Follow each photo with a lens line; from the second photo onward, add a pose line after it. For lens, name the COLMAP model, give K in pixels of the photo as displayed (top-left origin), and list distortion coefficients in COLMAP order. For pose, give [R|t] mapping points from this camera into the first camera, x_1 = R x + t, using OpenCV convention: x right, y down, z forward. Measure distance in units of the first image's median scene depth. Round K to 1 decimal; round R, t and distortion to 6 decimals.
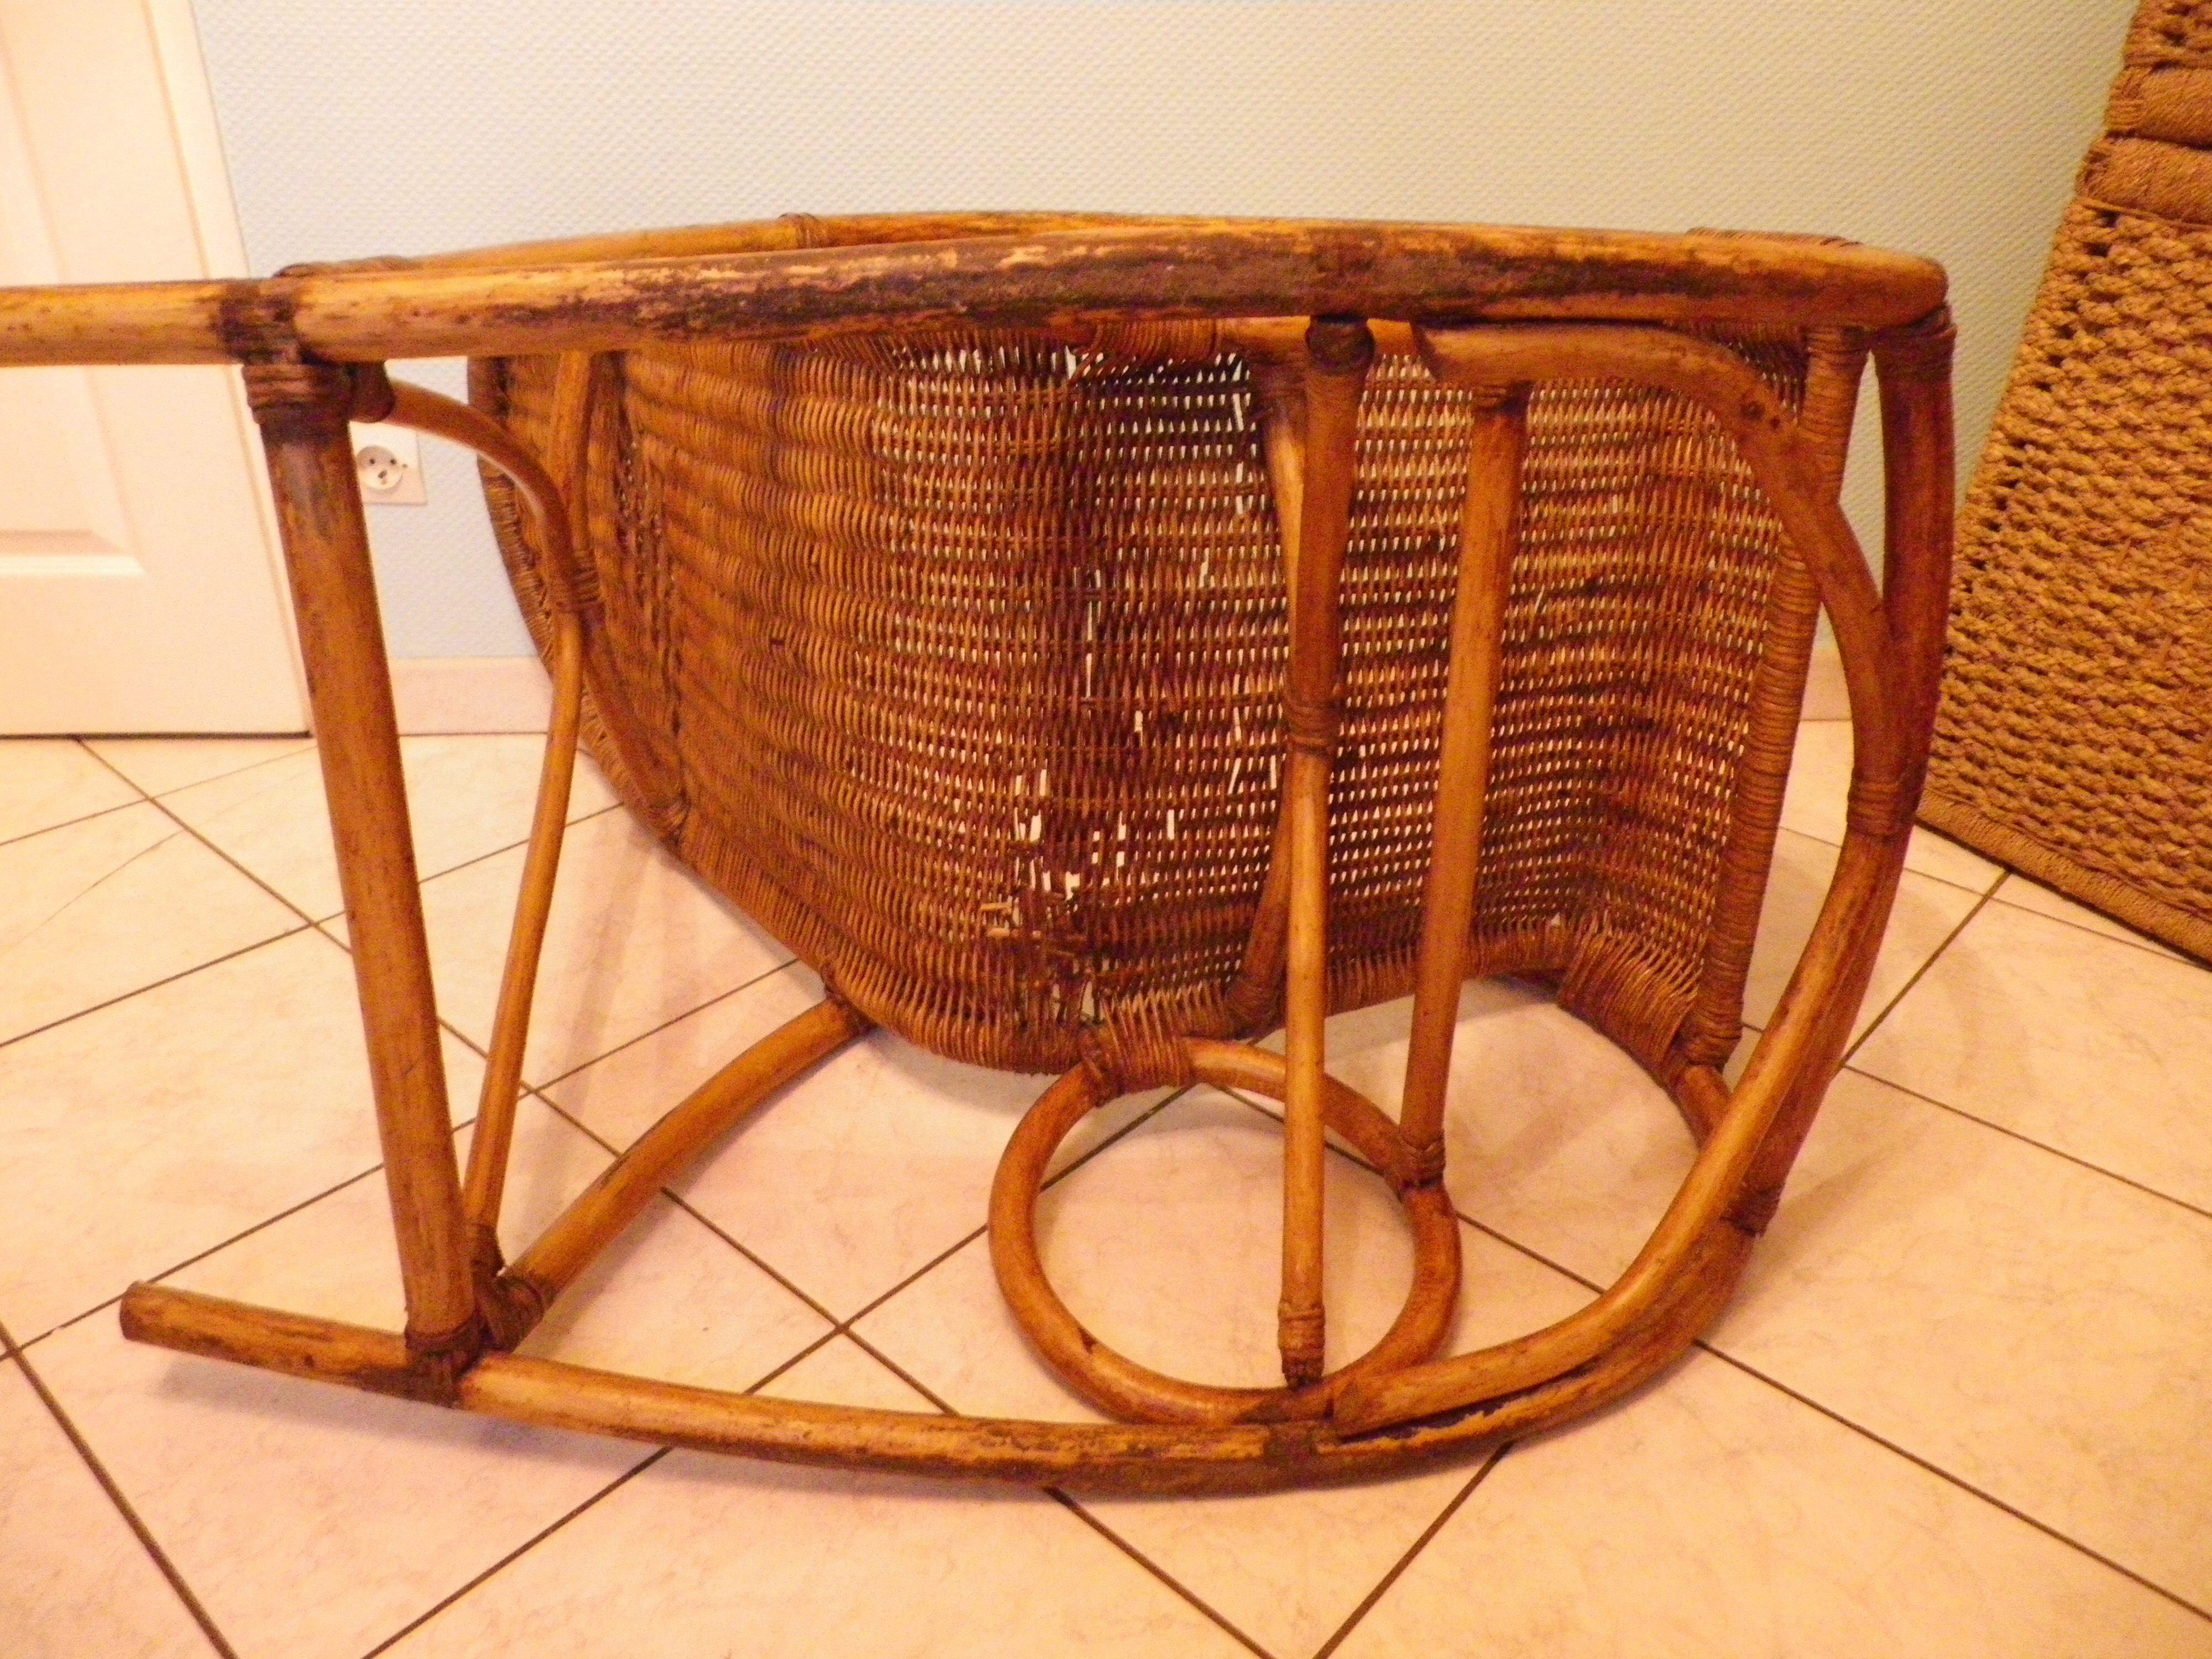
lens RADIAL K [[1671.9, 0, 1105.2], [0, 1671.9, 821.0], [0, 0, 1]] dist [-0.010654, 0.005738]
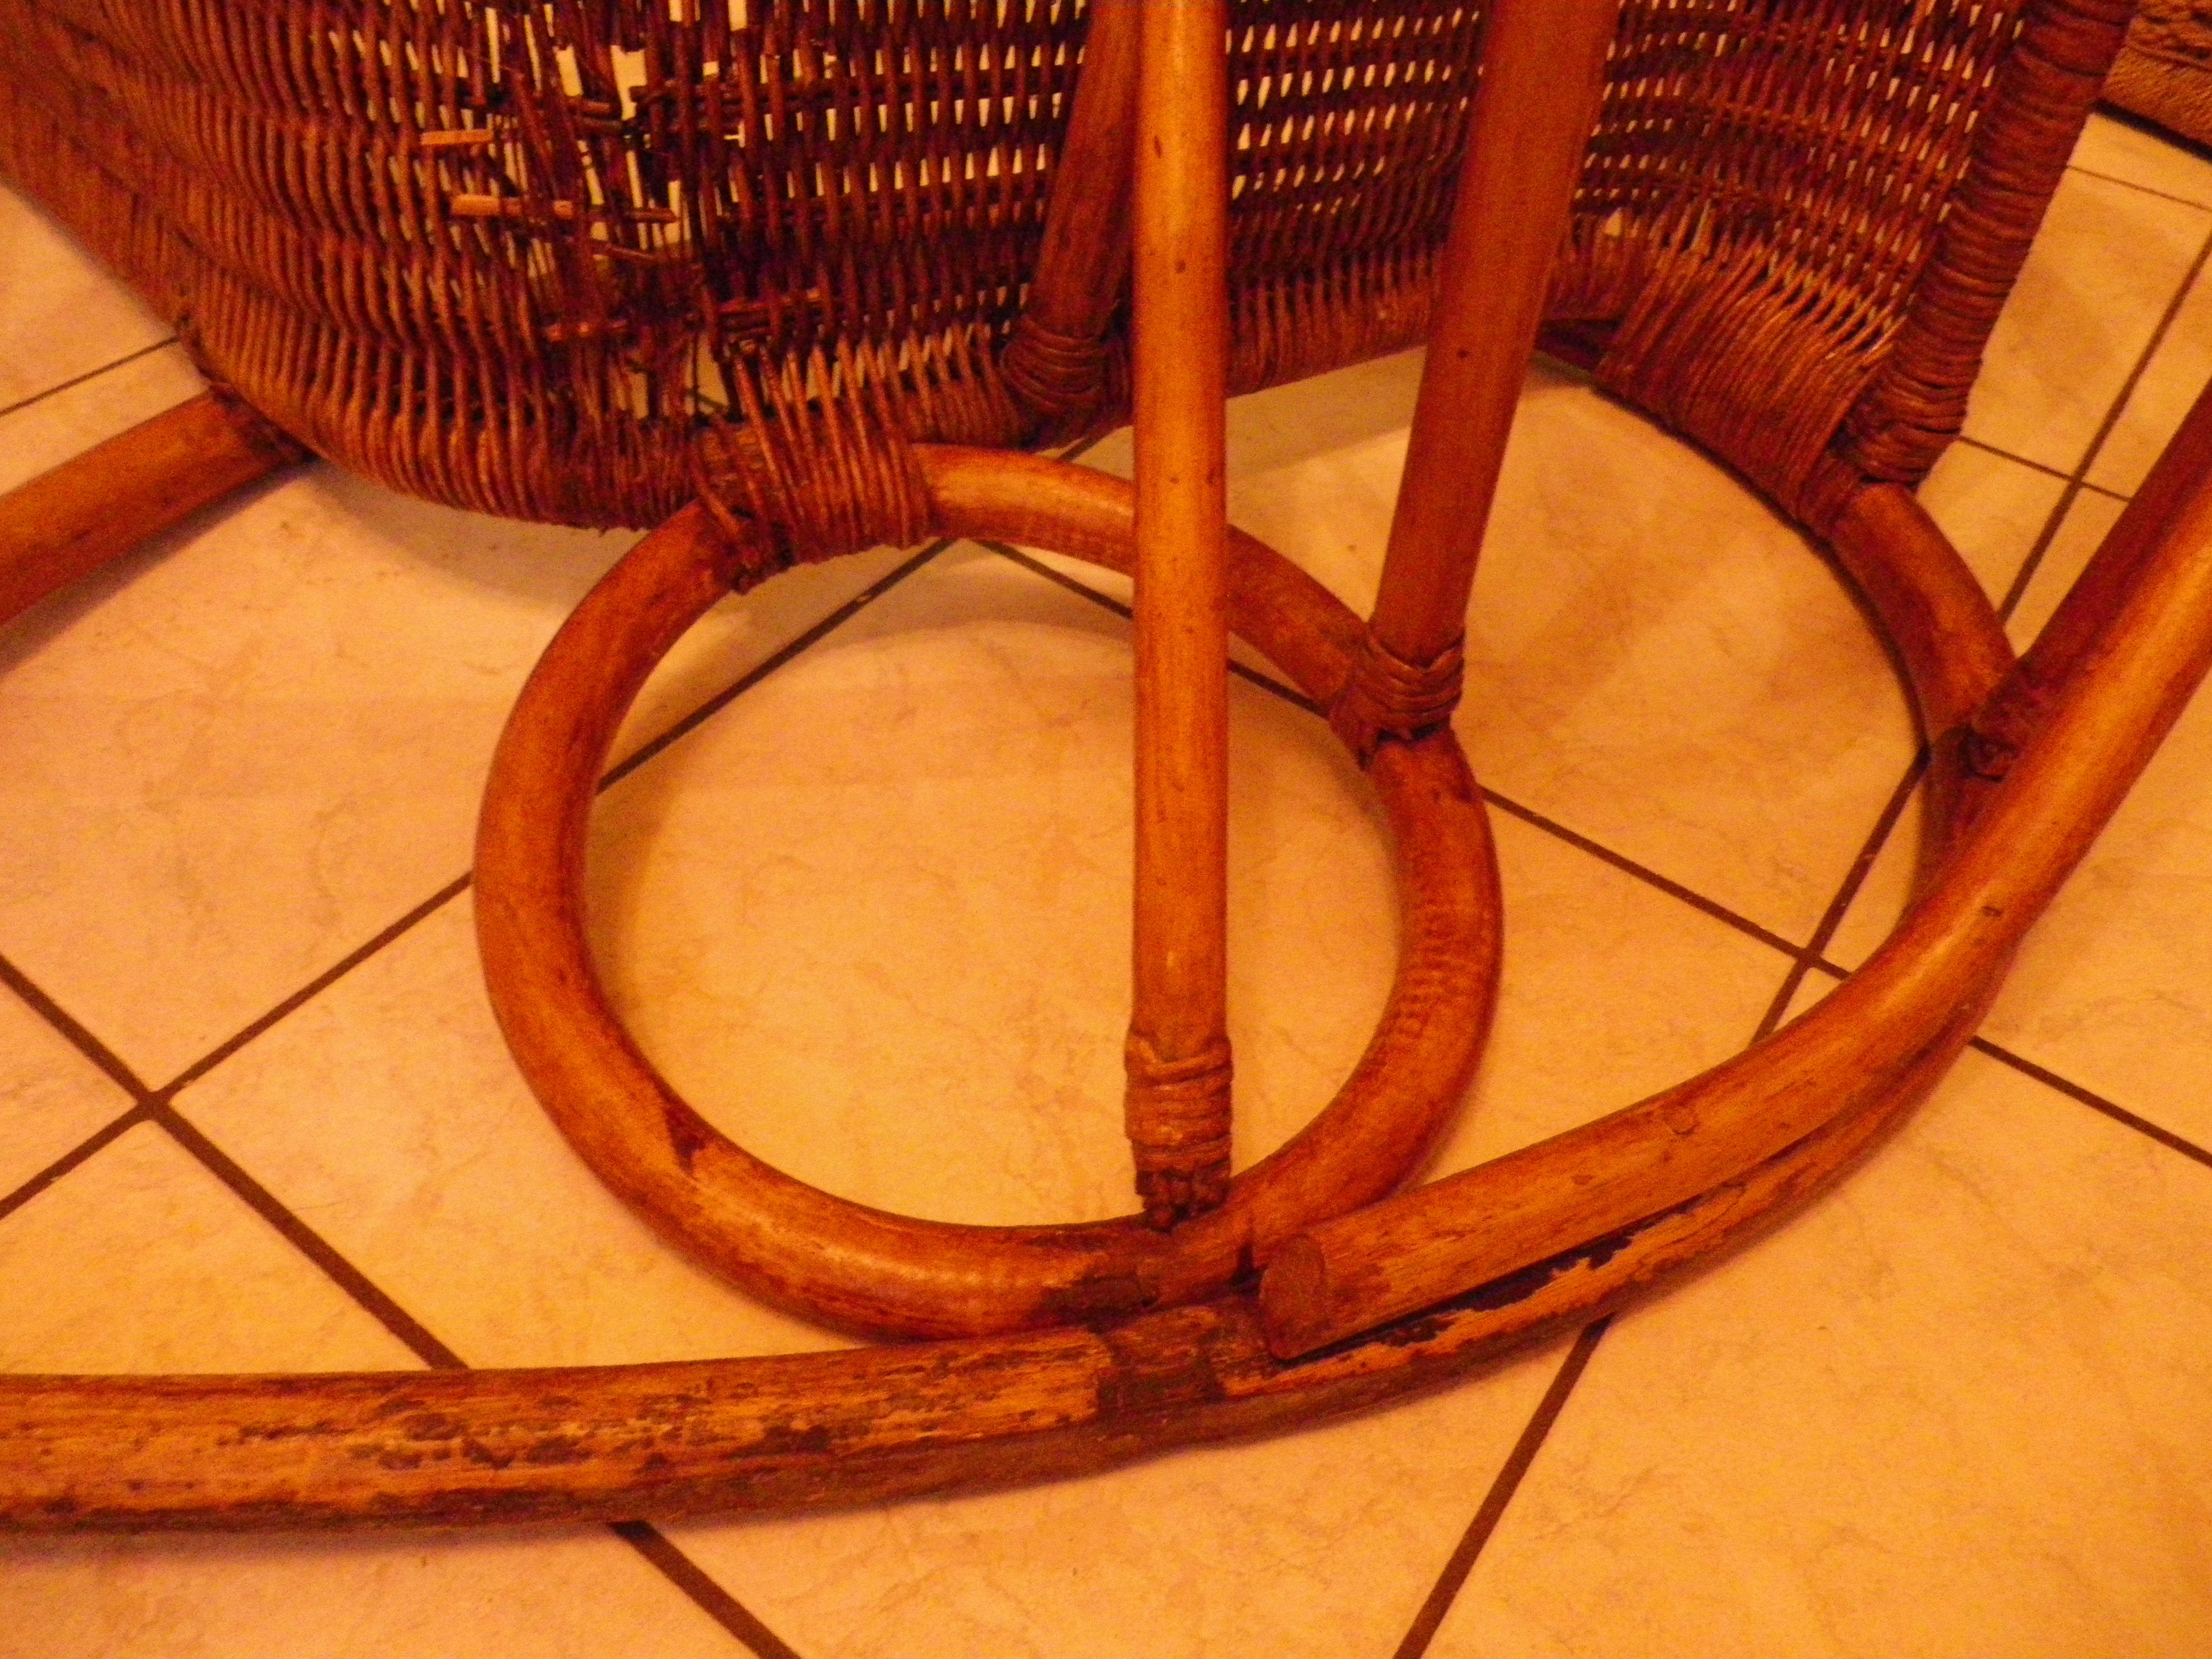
lens RADIAL K [[1671.9, 0, 1105.2], [0, 1671.9, 821.0], [0, 0, 1]] dist [-0.010654, 0.005738]
pose [[0.993262, -0.043375, 0.107467, 0.047571], [0.008183, 0.951252, 0.308308, 0.089382], [-0.115601, -0.305351, 0.945197, 0.531415]]
